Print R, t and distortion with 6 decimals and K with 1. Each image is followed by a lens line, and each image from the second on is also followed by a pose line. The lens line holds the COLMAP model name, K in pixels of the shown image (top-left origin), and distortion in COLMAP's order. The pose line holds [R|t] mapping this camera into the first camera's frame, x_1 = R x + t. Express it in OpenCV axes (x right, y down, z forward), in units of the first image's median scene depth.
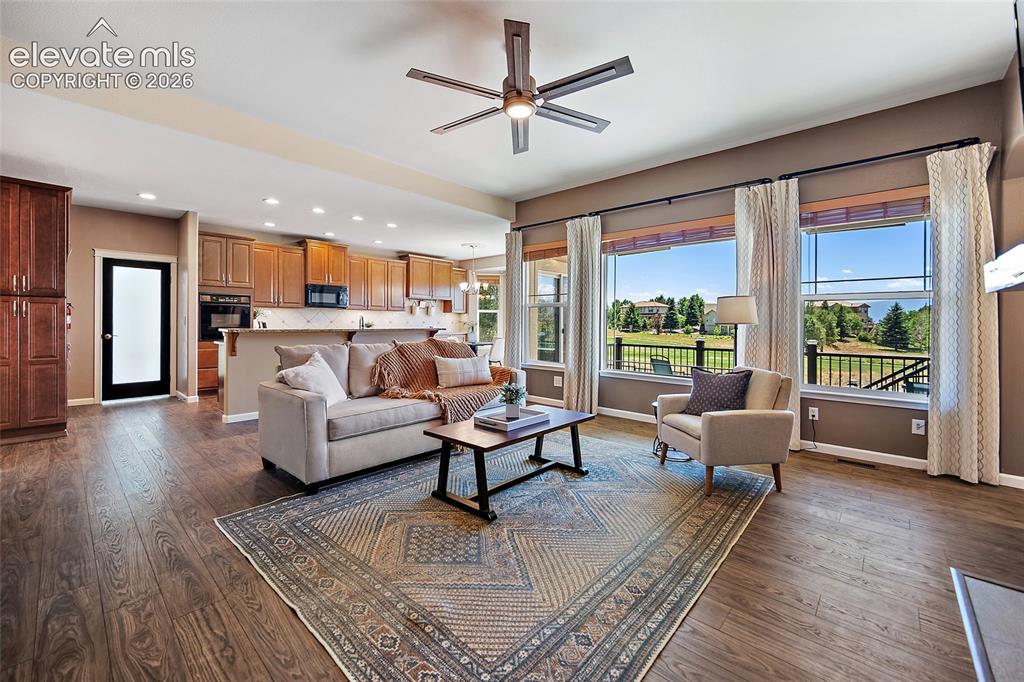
lens RADIAL K [[407.2, 0, 515.3], [0, 407.2, 326.5], [0, 0, 1]] dist [-0.001802, -0.000447]
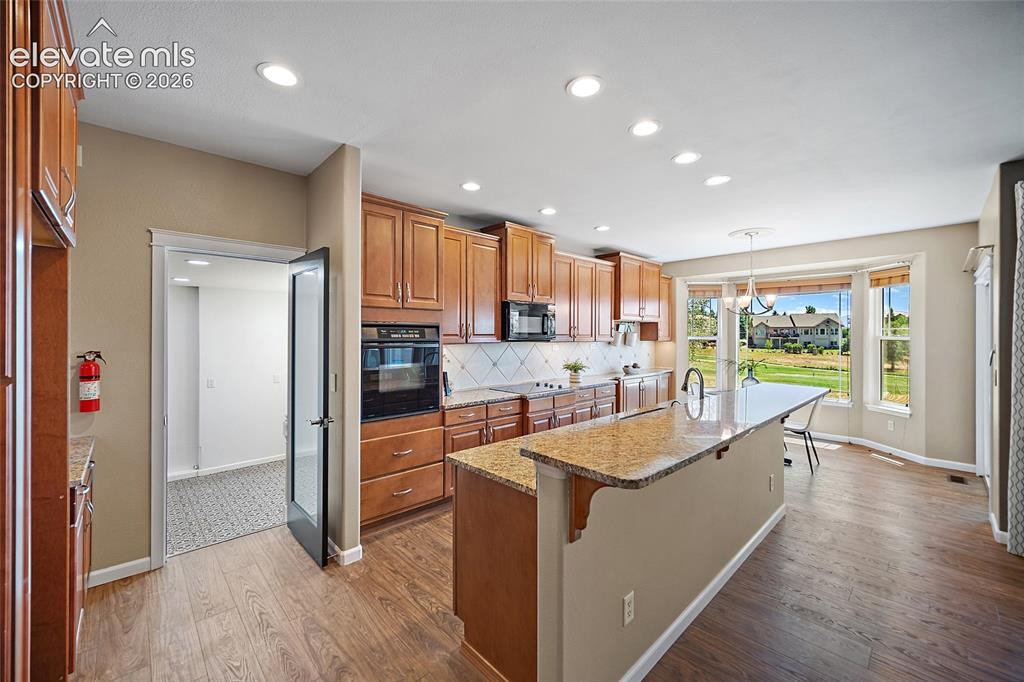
lens RADIAL K [[407.2, 0, 519.1], [0, 407.2, 336.5], [0, 0, 1]] dist [-0.001802, -0.000447]
pose [[0.996794, -0.008513, -0.079556, -0.586089], [0.007596, 0.999901, -0.011823, -0.063173], [0.079648, 0.011181, 0.996760, 0.572788]]
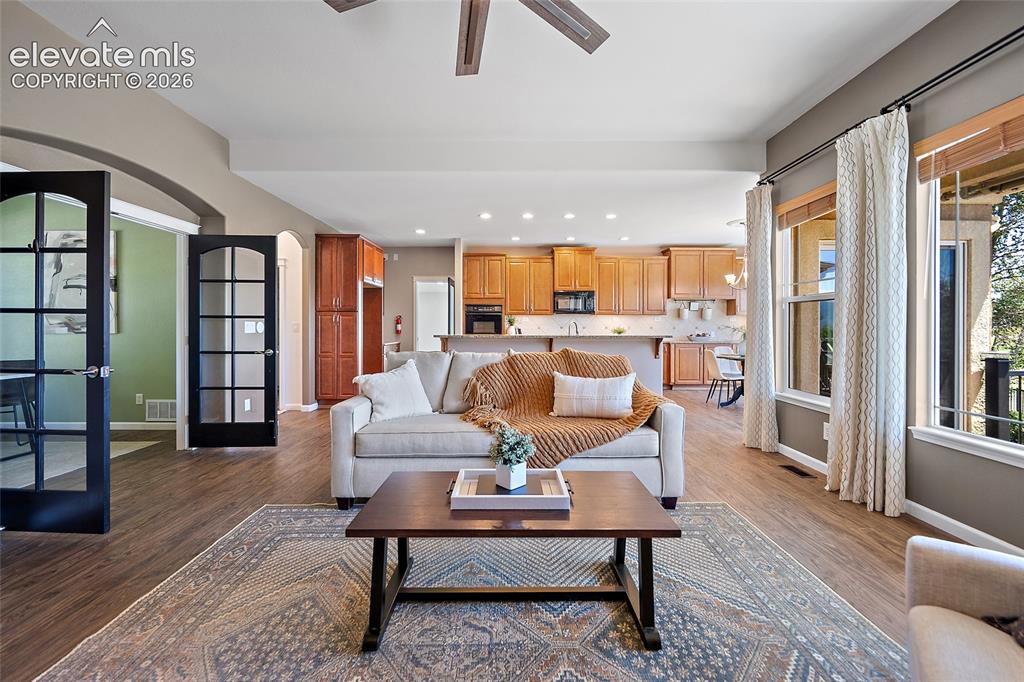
lens RADIAL K [[407.2, 0, 517.6], [0, 407.2, 328.1], [0, 0, 1]] dist [-0.001802, -0.000447]
pose [[0.678780, -0.003996, -0.734331, 0.229541], [-0.004257, 0.999947, -0.009376, -0.001689], [0.734329, 0.009491, 0.678727, 0.311257]]
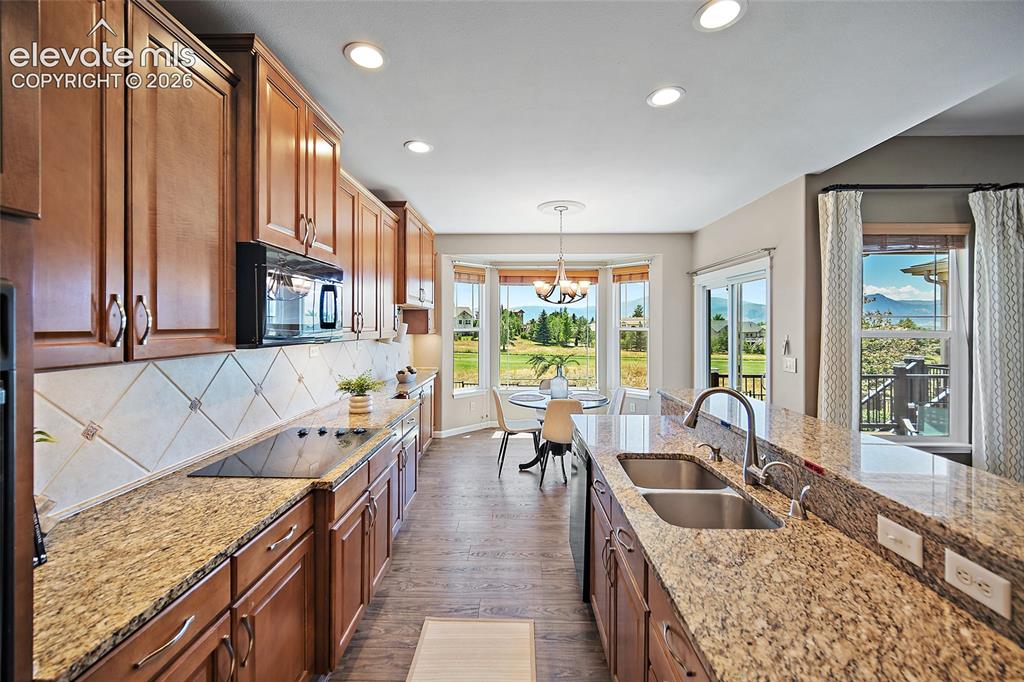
lens RADIAL K [[407.2, 0, 509.2], [0, 407.2, 326.3], [0, 0, 1]] dist [-0.001802, -0.000447]
pose [[0.765819, -0.012320, 0.642938, -0.715184], [0.017102, 0.999853, -0.001212, -0.074636], [-0.642829, 0.011924, 0.765917, 0.976358]]
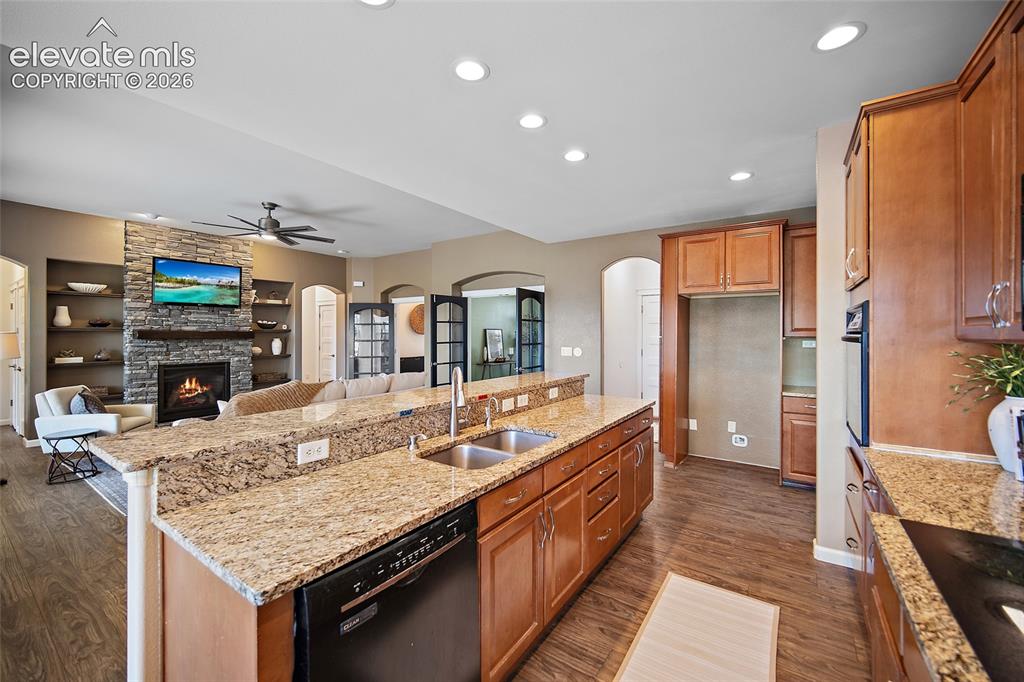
lens RADIAL K [[407.2, 0, 518.7], [0, 407.2, 334.8], [0, 0, 1]] dist [-0.001802, -0.000447]
pose [[-0.990413, -0.007299, -0.137942, -0.414509], [-0.009306, 0.999860, 0.013904, -0.062941], [0.137821, 0.015054, -0.990343, 1.462427]]
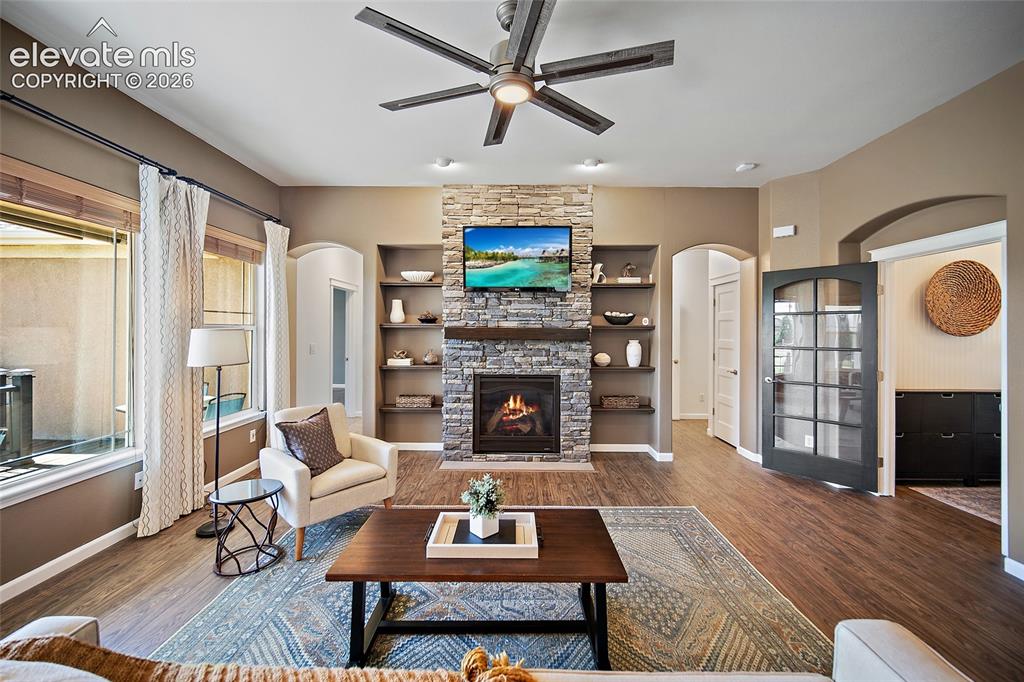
lens RADIAL K [[407.2, 0, 513.6], [0, 407.2, 332.7], [0, 0, 1]] dist [-0.001802, -0.000447]
pose [[-0.655407, -0.009903, 0.755211, -0.266383], [-0.000317, 0.999918, 0.012836, -0.050016], [-0.755276, 0.008173, -0.655356, 0.716422]]
